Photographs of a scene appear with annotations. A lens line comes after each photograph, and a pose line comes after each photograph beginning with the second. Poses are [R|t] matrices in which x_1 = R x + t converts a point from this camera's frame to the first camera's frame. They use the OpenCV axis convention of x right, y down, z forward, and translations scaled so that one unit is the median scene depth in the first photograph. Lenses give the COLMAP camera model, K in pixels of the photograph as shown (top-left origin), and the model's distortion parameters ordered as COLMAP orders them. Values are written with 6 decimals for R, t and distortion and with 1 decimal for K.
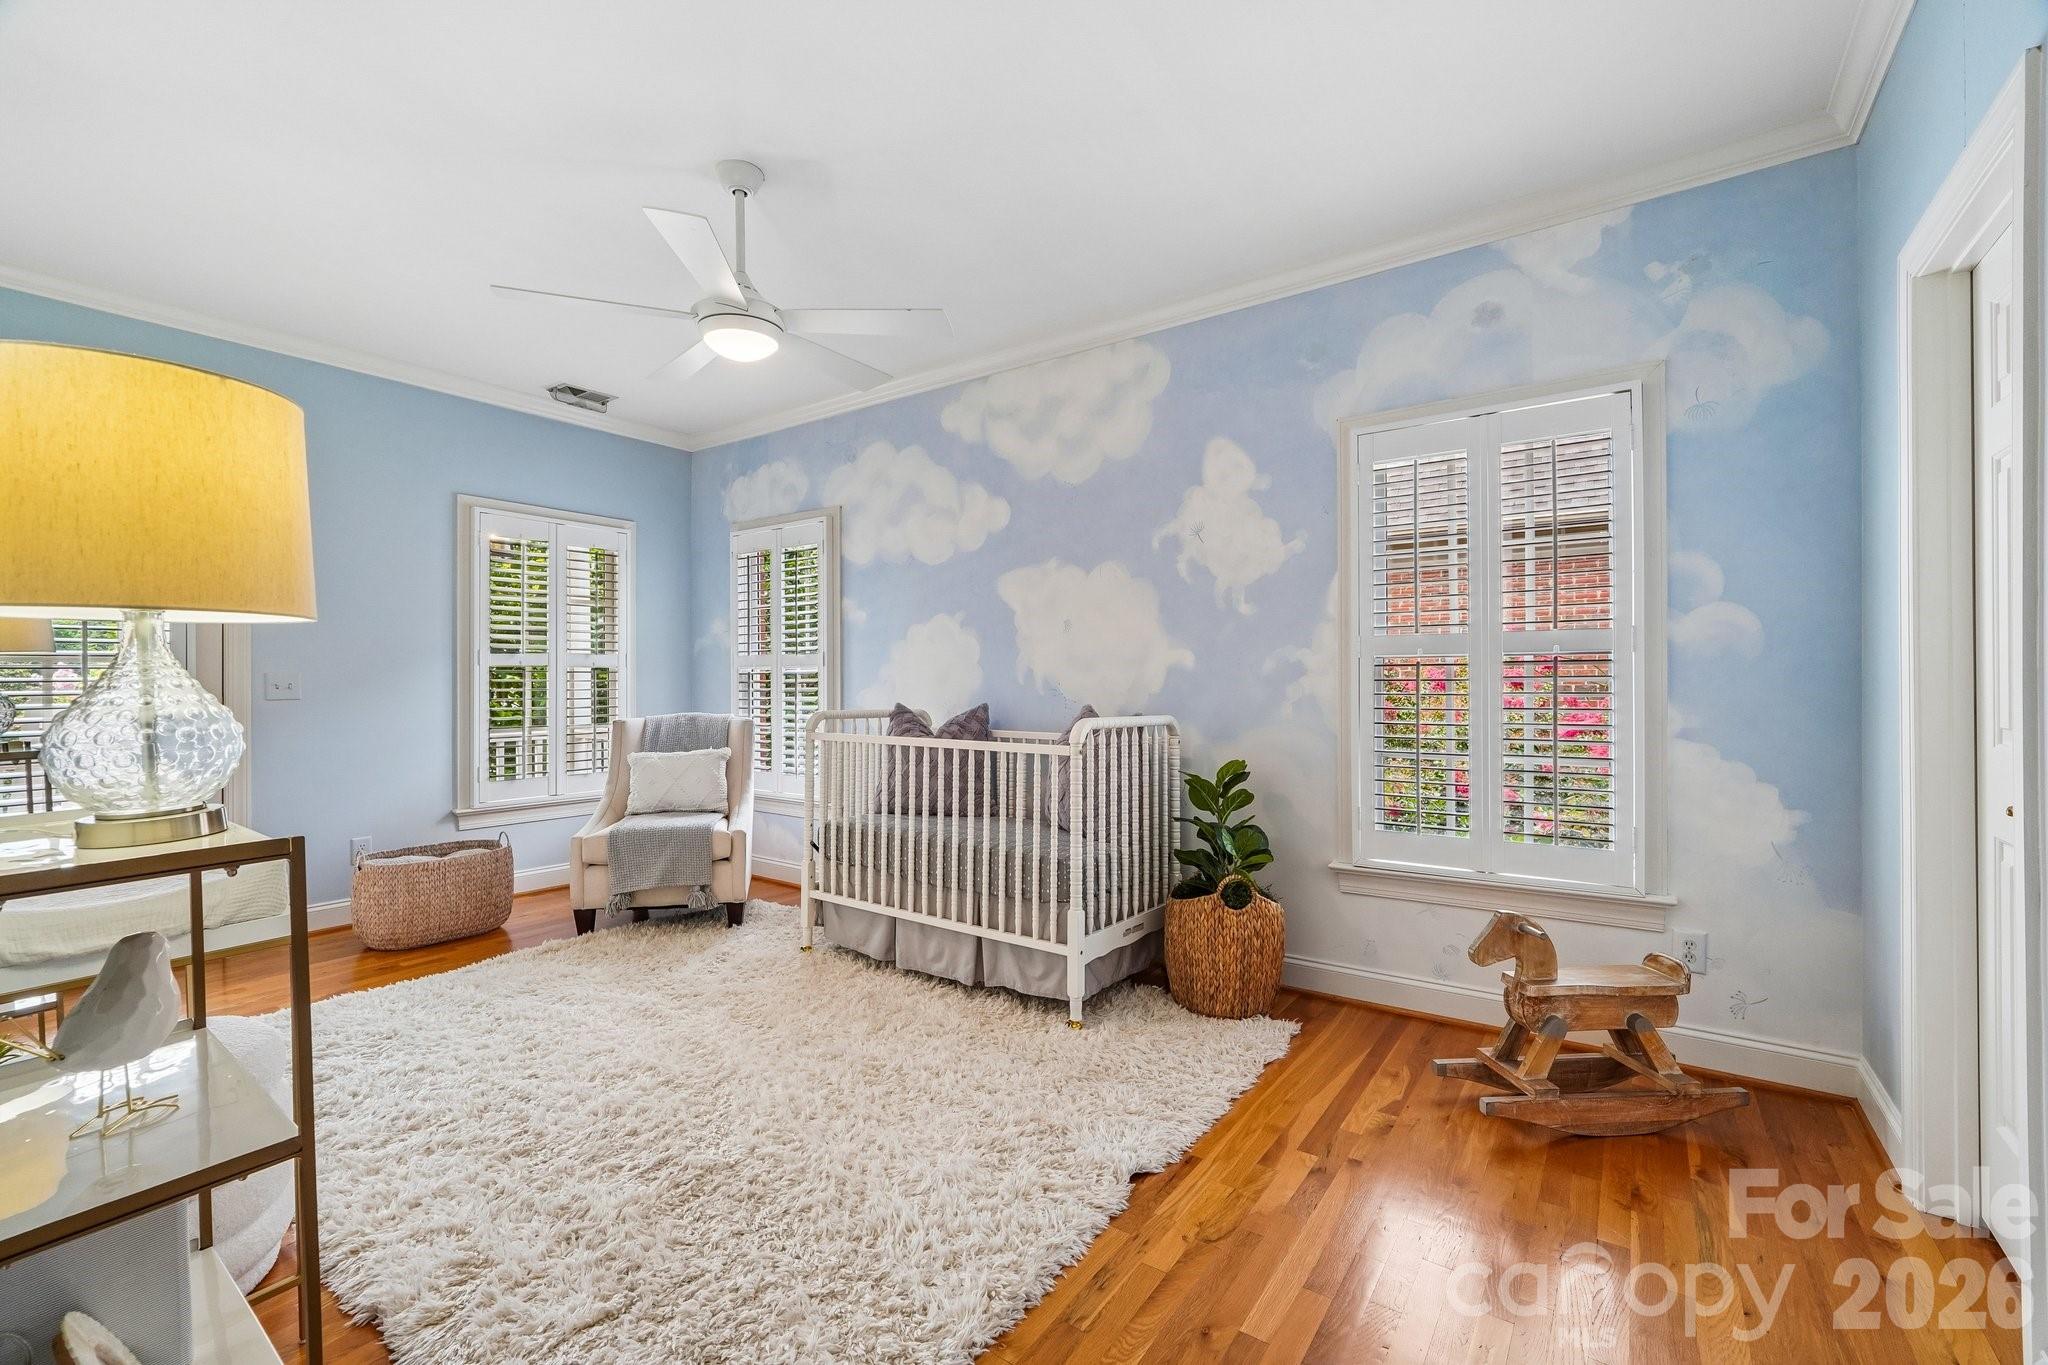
lens RADIAL K [[856.8, 0, 1018.0], [0, 856.8, 683.4], [0, 0, 1]] dist [-0.014577, 0.004275]
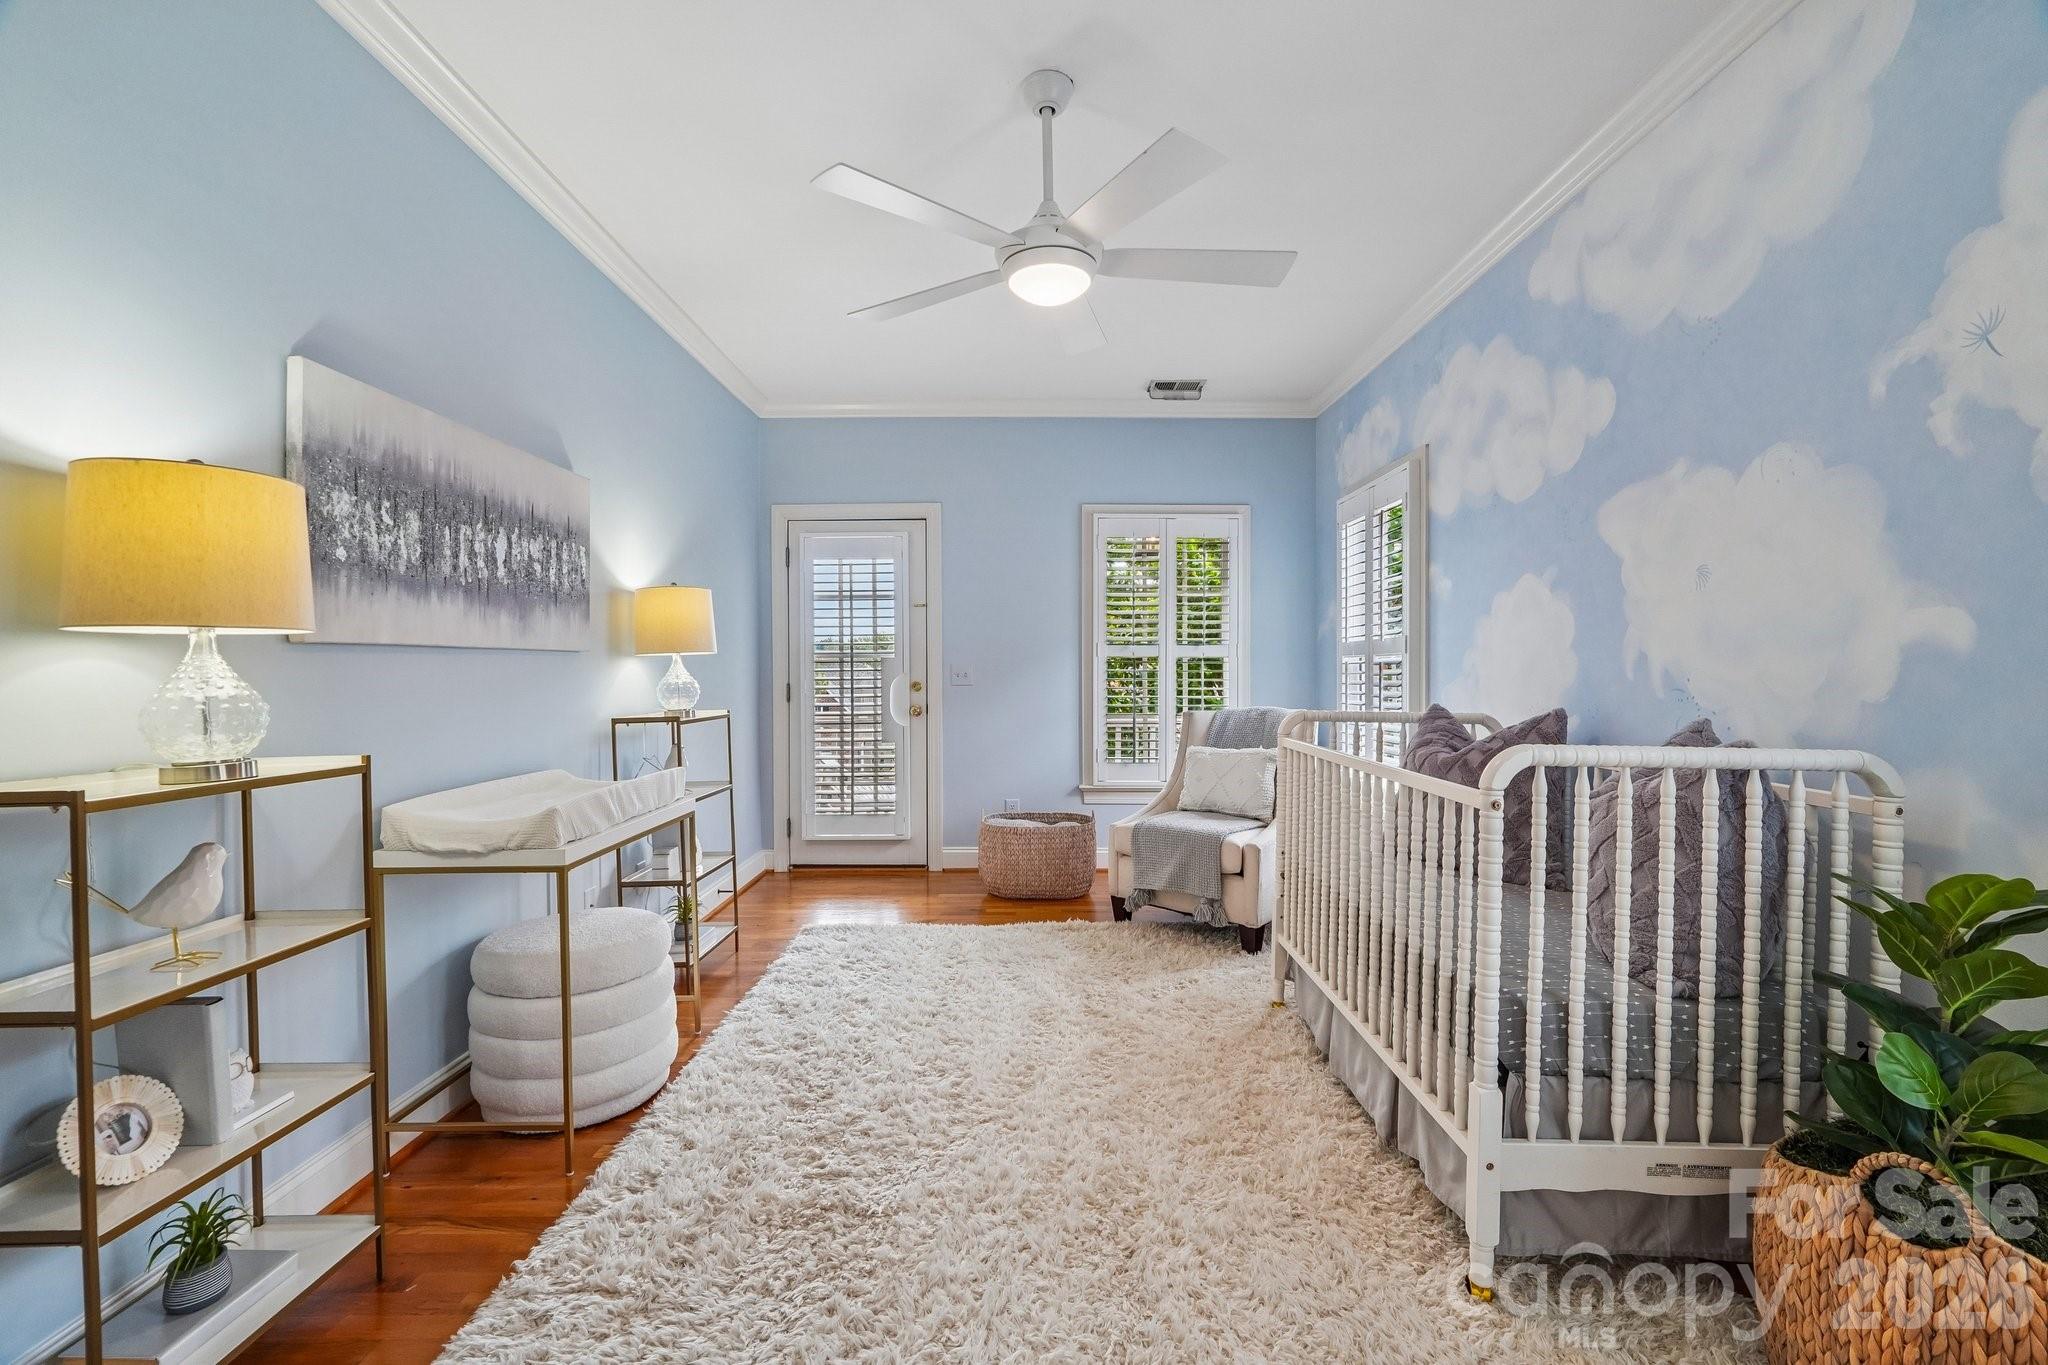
lens RADIAL K [[856.8, 0, 1022.9], [0, 856.8, 681.1], [0, 0, 1]] dist [-0.014577, 0.004275]
pose [[0.584745, 0.012406, -0.811122, 0.236456], [-0.004420, 0.999917, 0.012107, -0.003303], [0.811205, -0.003494, 0.584751, 0.301354]]
